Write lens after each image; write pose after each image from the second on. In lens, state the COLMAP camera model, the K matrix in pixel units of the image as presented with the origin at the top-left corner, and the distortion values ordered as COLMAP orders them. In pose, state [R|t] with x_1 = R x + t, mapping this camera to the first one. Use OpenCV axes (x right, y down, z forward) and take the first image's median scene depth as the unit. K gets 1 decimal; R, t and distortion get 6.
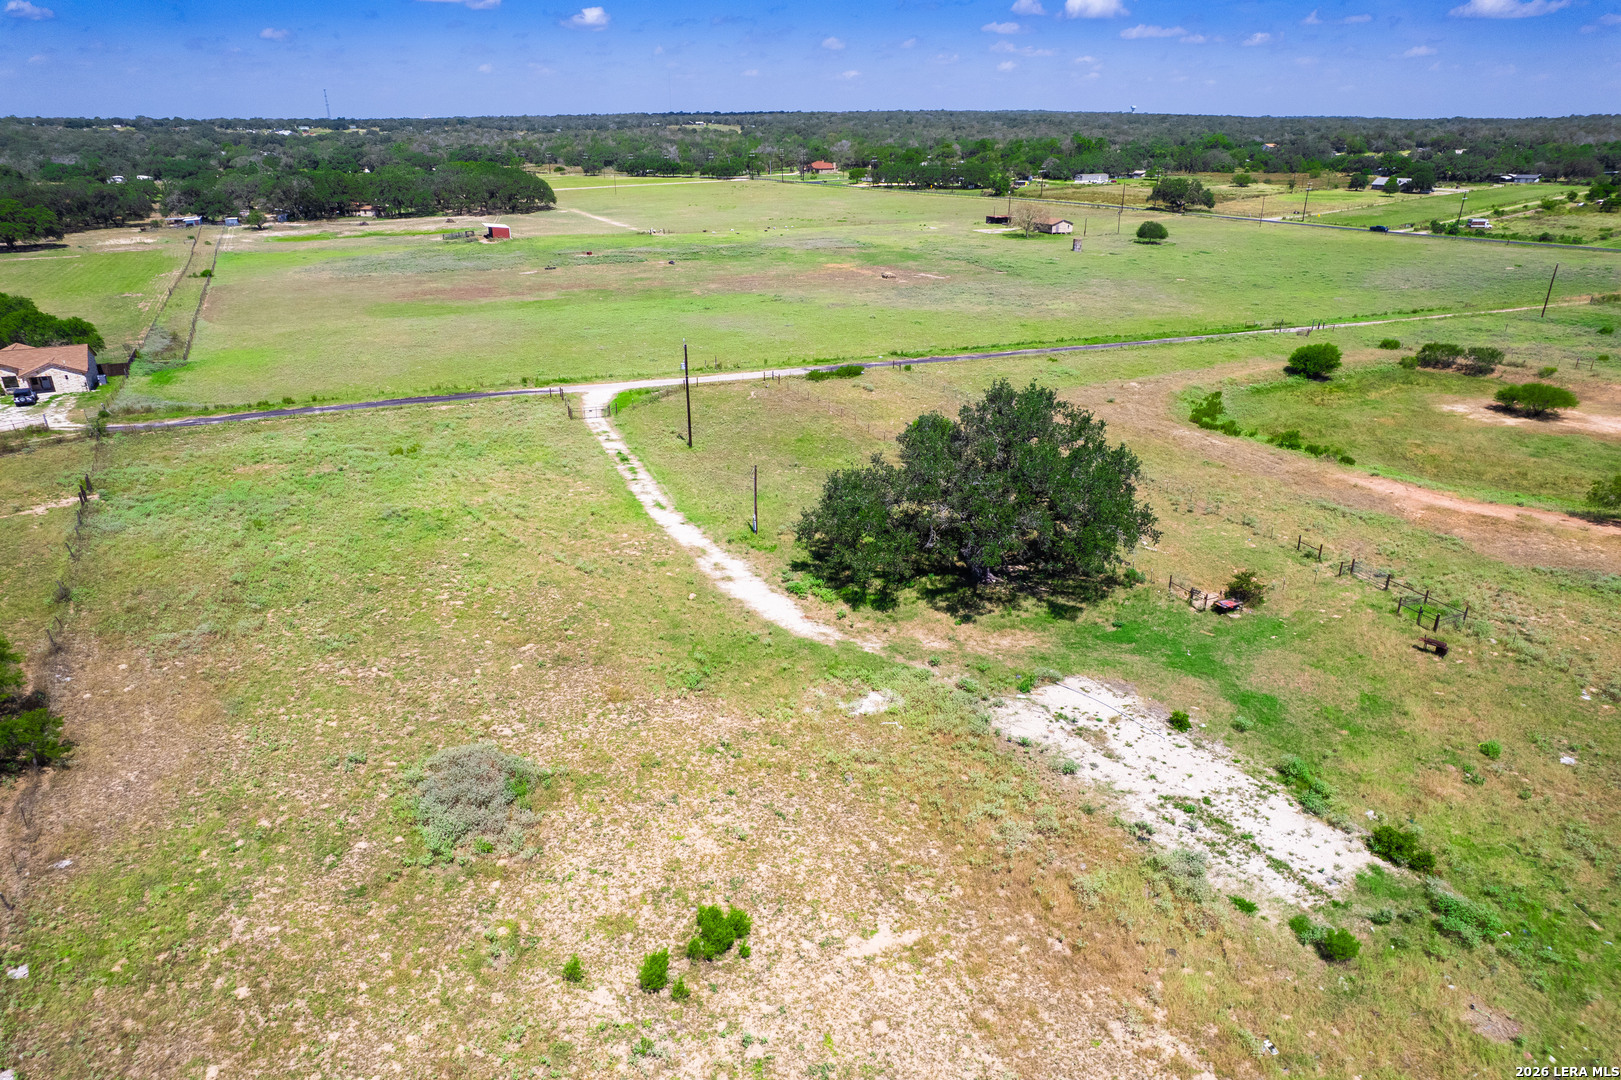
lens RADIAL K [[1046.2, 0, 815.9], [0, 1046.2, 547.8], [0, 0, 1]] dist [-0.072789, 0.064749]
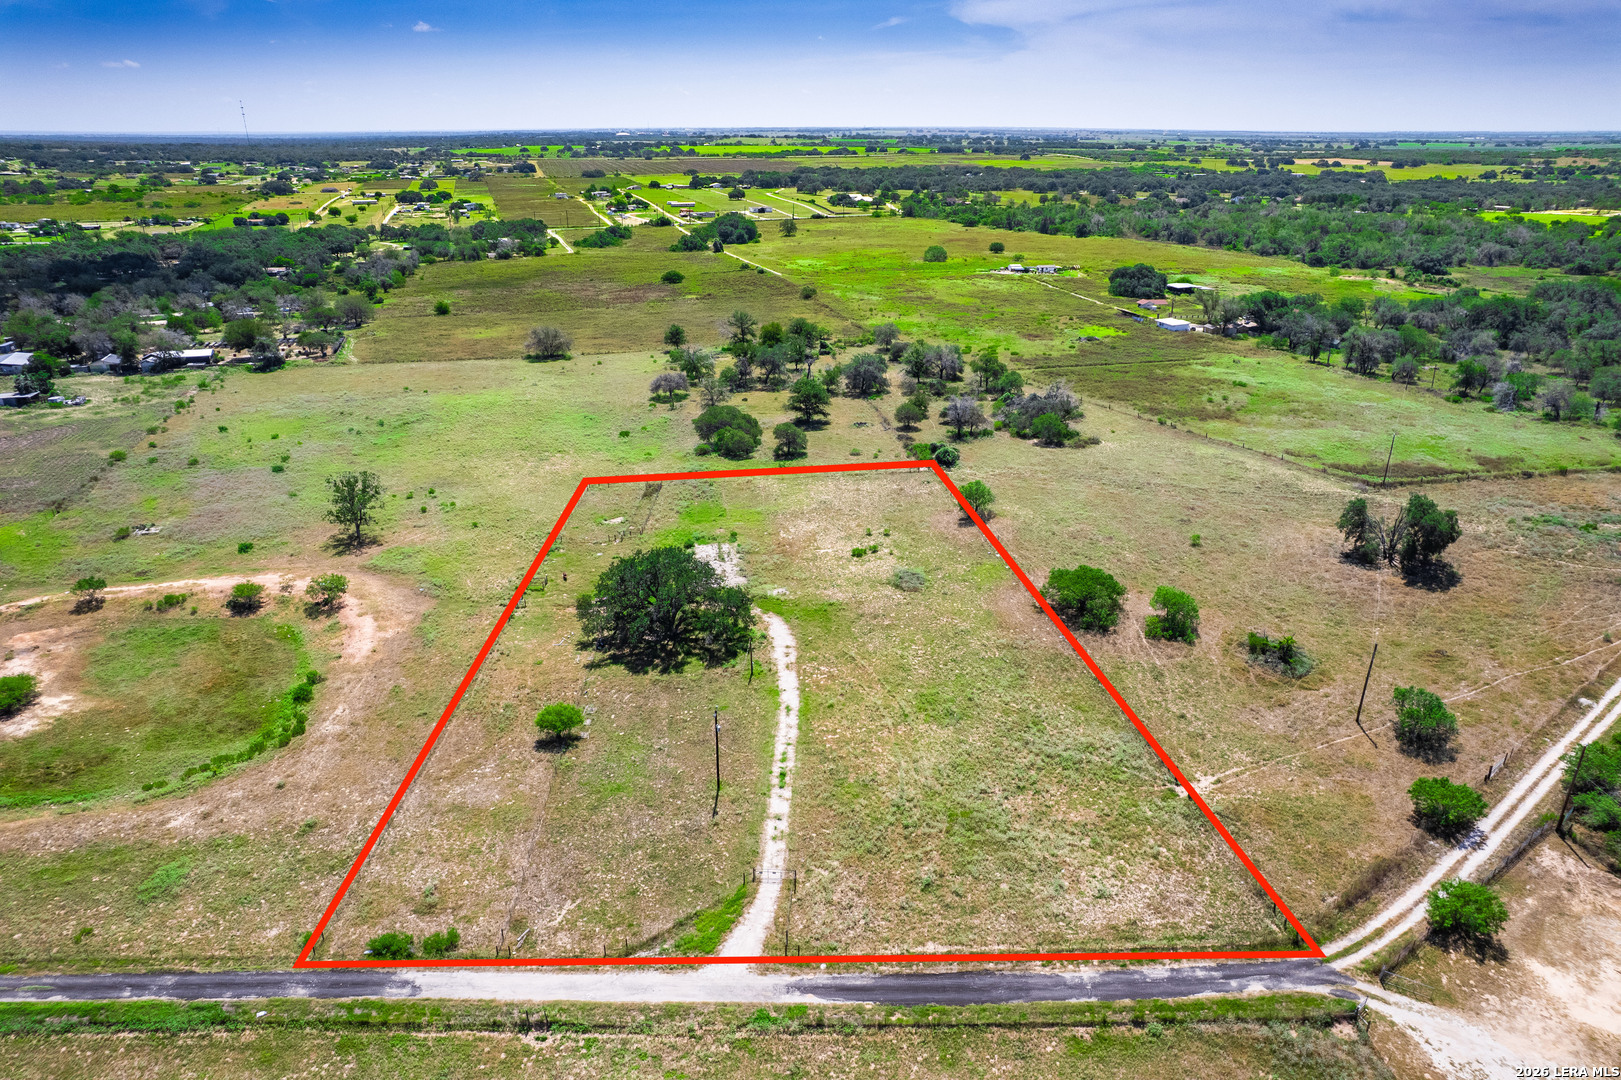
lens RADIAL K [[1046.2, 0, 822.8], [0, 1046.2, 551.5], [0, 0, 1]] dist [-0.072789, 0.064749]
pose [[-0.924707, -0.146368, 0.351416, -0.886113], [0.146253, 0.715687, 0.682937, -1.575061], [-0.351464, 0.682912, -0.640394, 2.277796]]
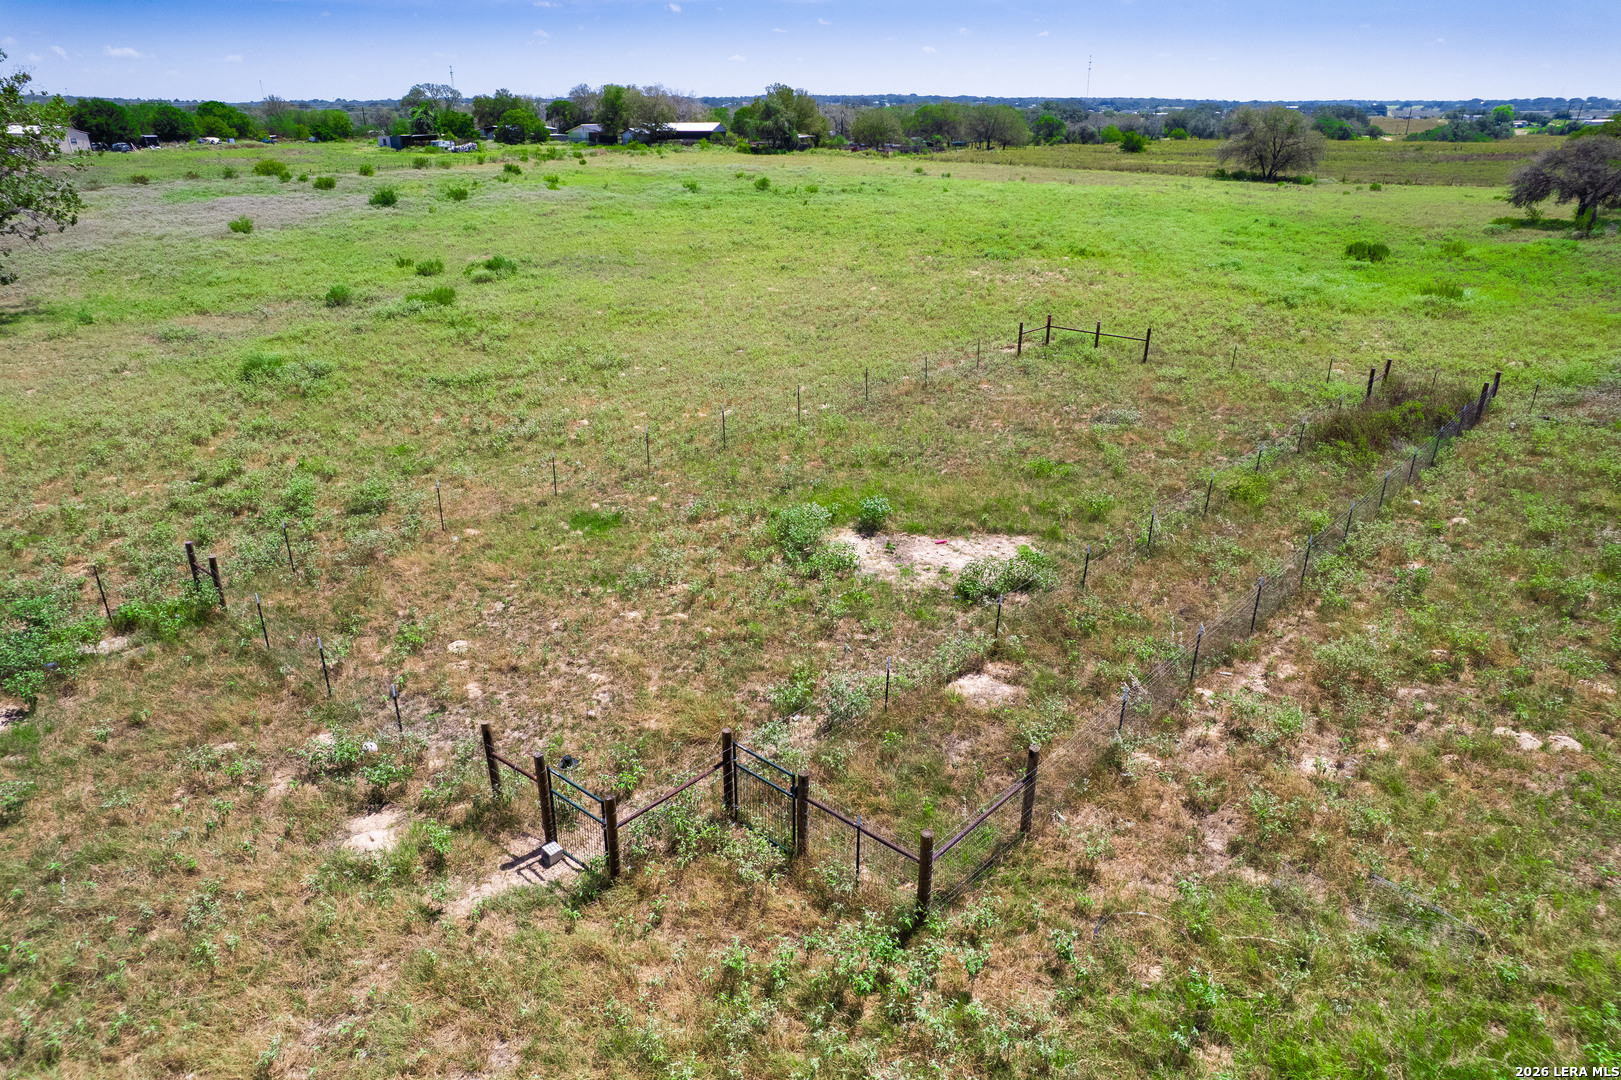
lens RADIAL K [[1046.2, 0, 794.9], [0, 1046.2, 547.8], [0, 0, 1]] dist [-0.072789, 0.064749]
pose [[-0.413915, -0.354422, 0.838486, 0.429861], [0.355846, 0.784808, 0.507395, 0.077002], [-0.837883, 0.508390, -0.198724, 0.668354]]
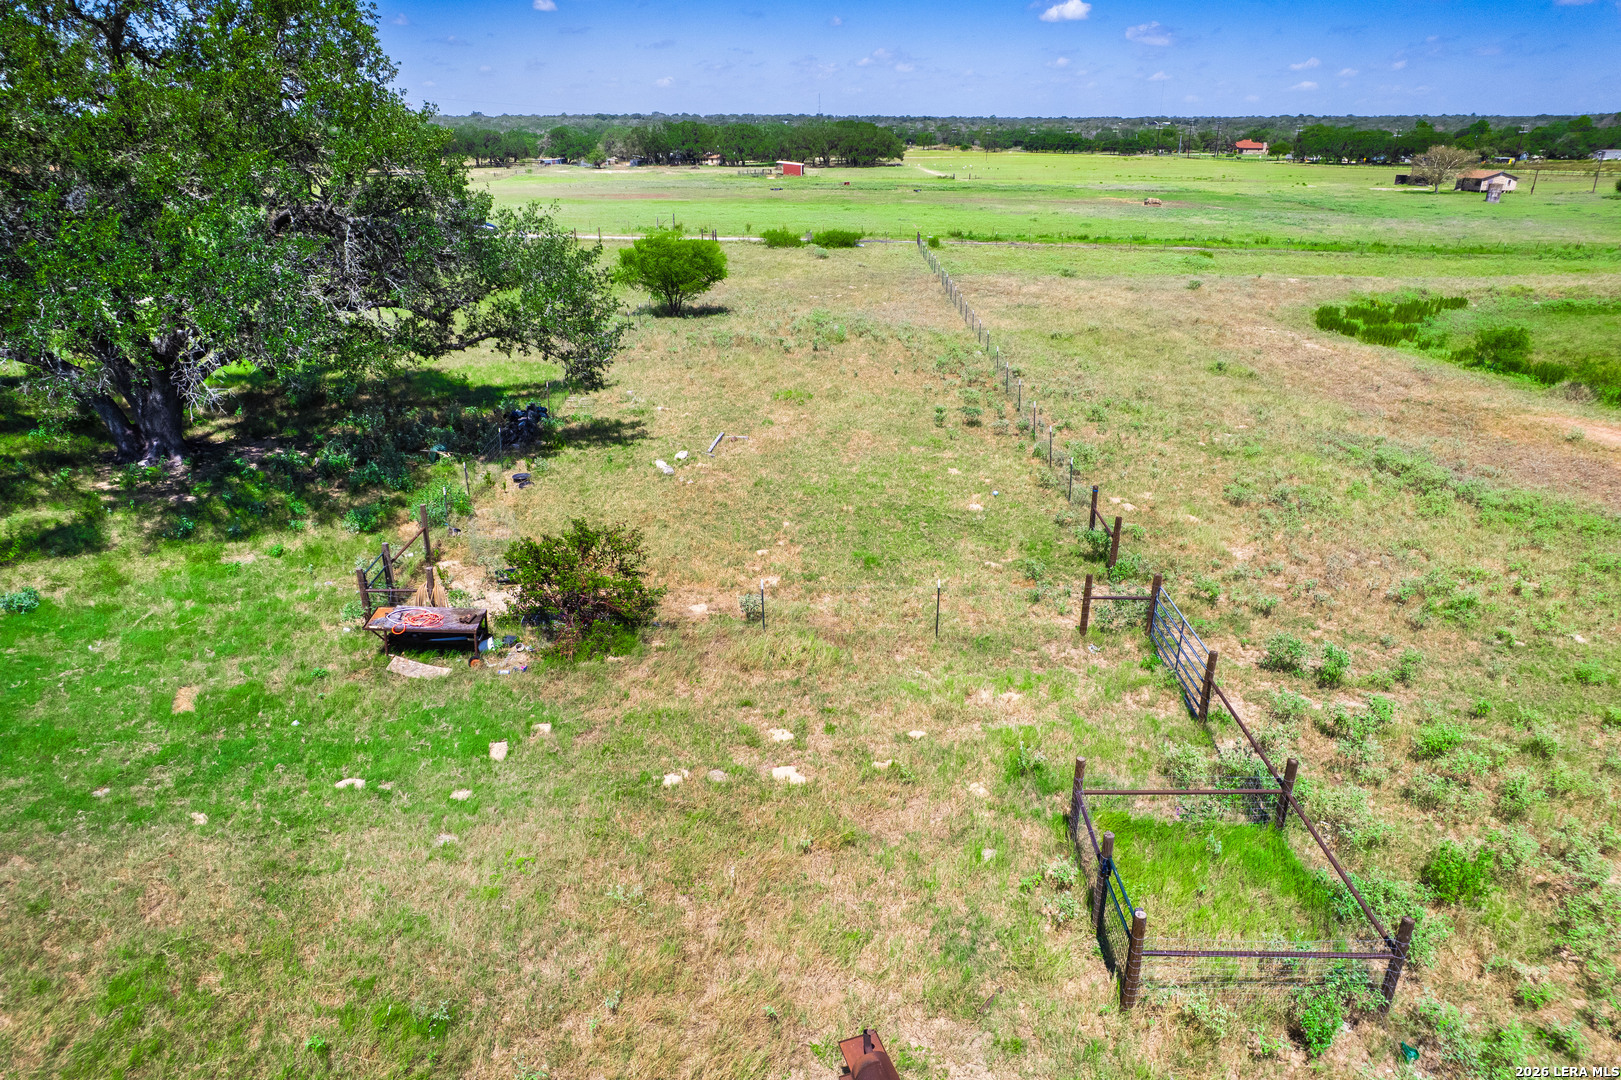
lens RADIAL K [[1046.2, 0, 814.2], [0, 1046.2, 545.3], [0, 0, 1]] dist [-0.072789, 0.064749]
pose [[0.906026, 0.160948, -0.391423, 0.591751], [-0.166282, 0.985865, 0.020484, 0.013156], [0.389187, 0.046528, 0.919983, 0.800126]]
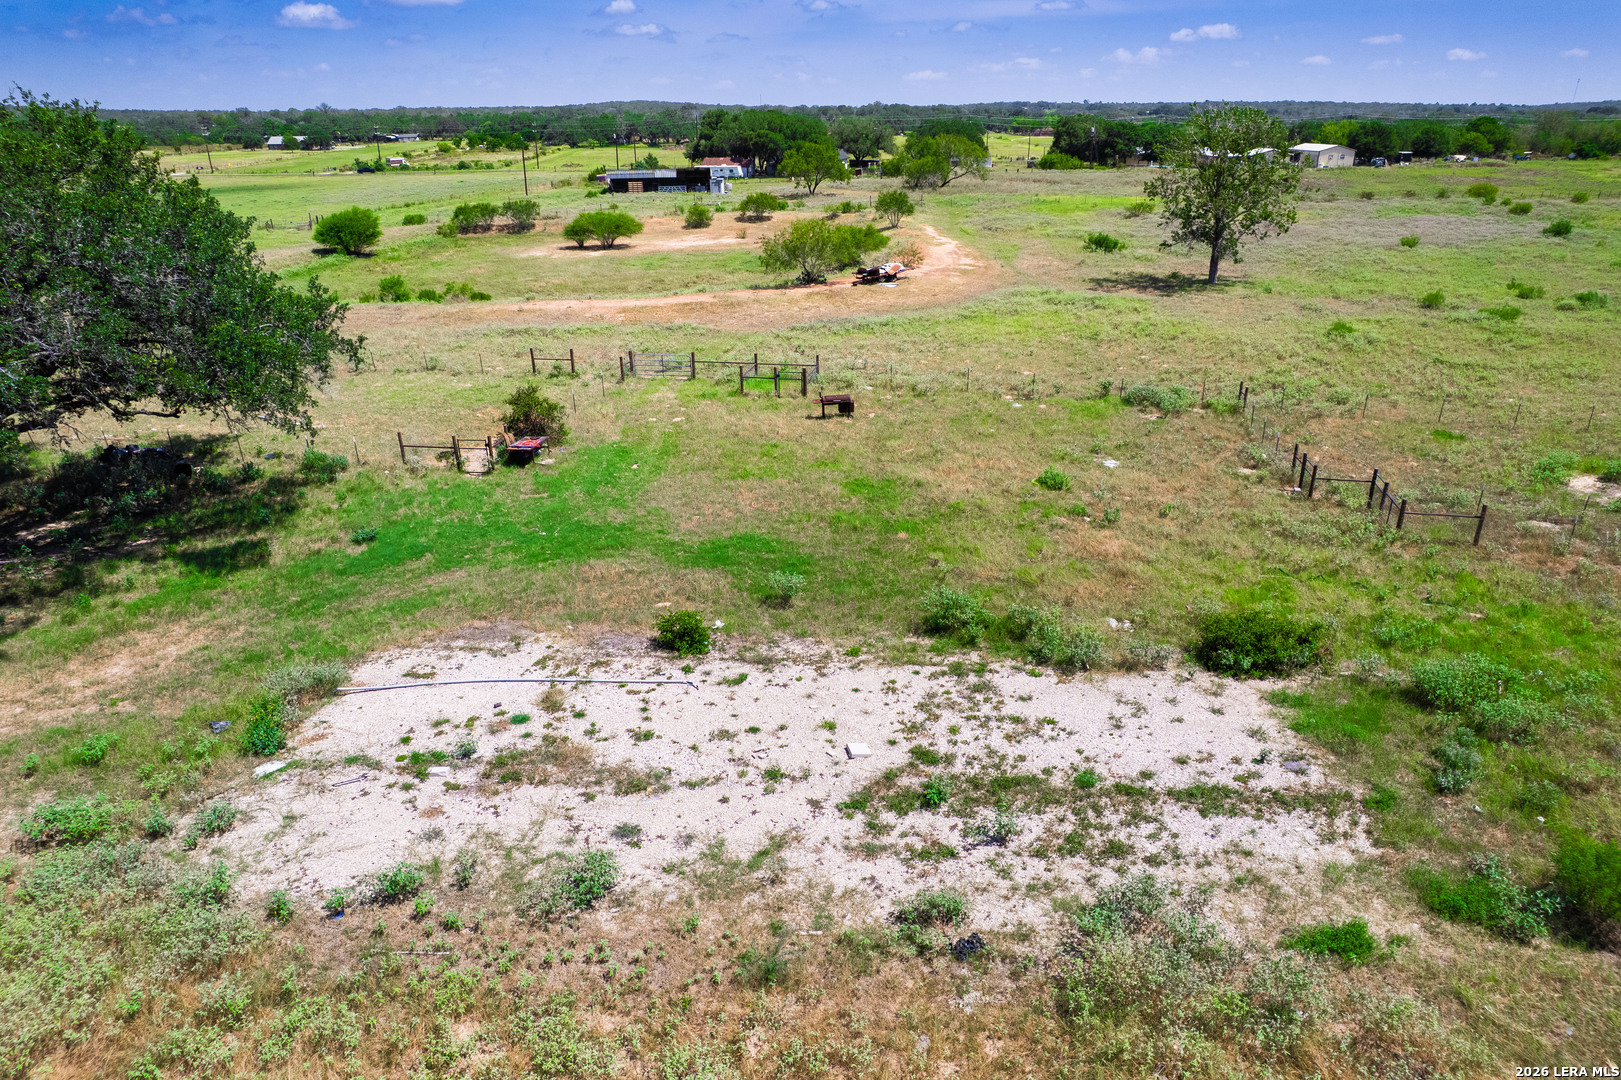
lens RADIAL K [[1046.2, 0, 829.4], [0, 1046.2, 549.9], [0, 0, 1]] dist [-0.072789, 0.064749]
pose [[0.568563, -0.321439, 0.757241, 0.063901], [0.323761, 0.933648, 0.153231, 0.073347], [-0.756251, 0.158044, 0.634907, 0.554337]]
